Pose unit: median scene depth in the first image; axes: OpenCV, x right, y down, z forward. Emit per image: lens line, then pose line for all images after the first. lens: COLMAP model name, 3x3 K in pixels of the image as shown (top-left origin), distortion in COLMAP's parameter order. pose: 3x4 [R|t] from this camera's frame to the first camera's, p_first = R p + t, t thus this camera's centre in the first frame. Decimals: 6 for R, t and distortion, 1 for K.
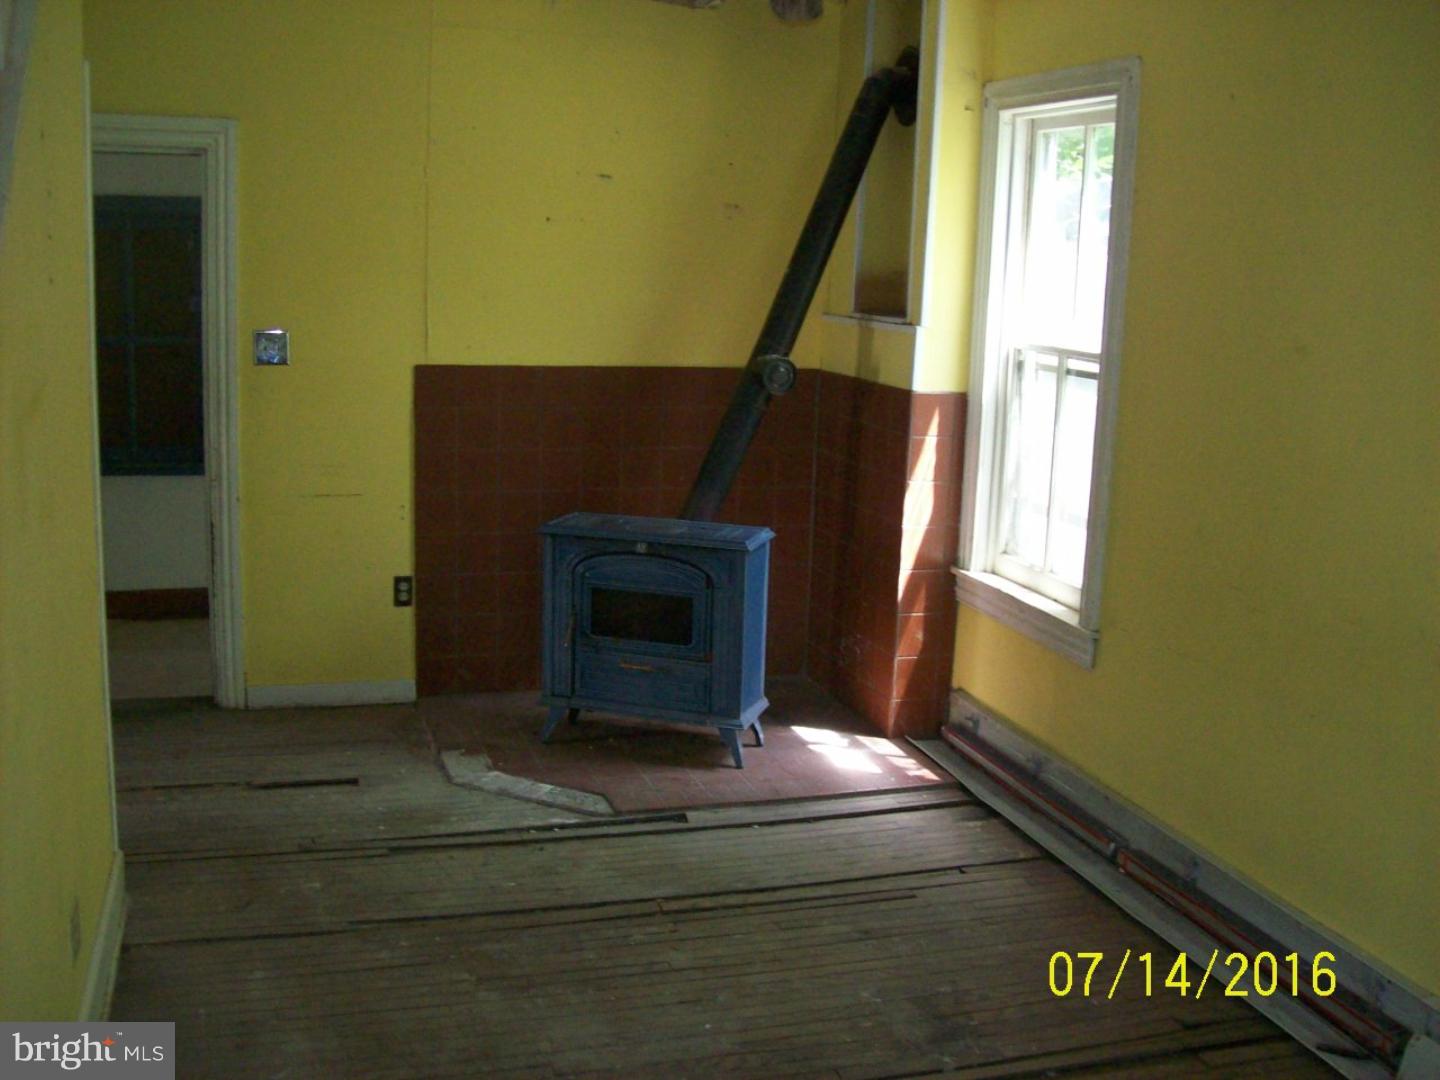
lens RADIAL K [[1532.6, 0, 714.0], [0, 1532.6, 533.8], [0, 0, 1]] dist [-0.179009, 0.141098]
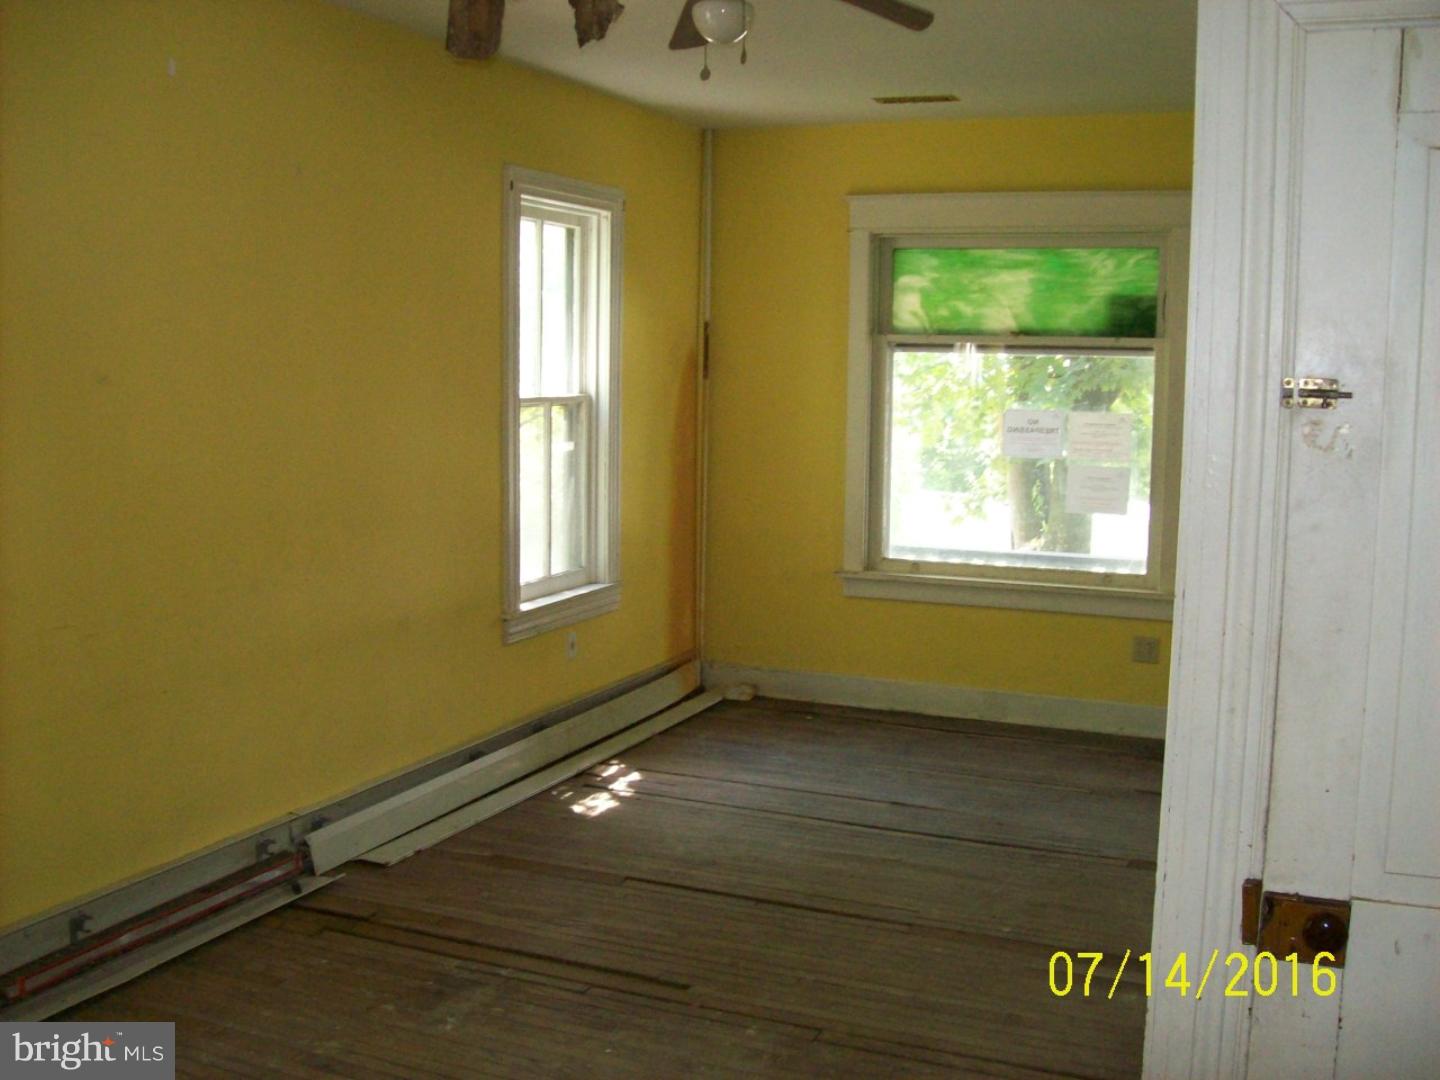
lens RADIAL K [[1532.6, 0, 714.0], [0, 1532.6, 533.8], [0, 0, 1]] dist [-0.179009, 0.141098]
pose [[-0.757440, -0.122076, 0.641391, -0.683730], [0.077758, 0.958507, 0.274260, -0.295781], [-0.648258, 0.257609, -0.716519, 1.608460]]
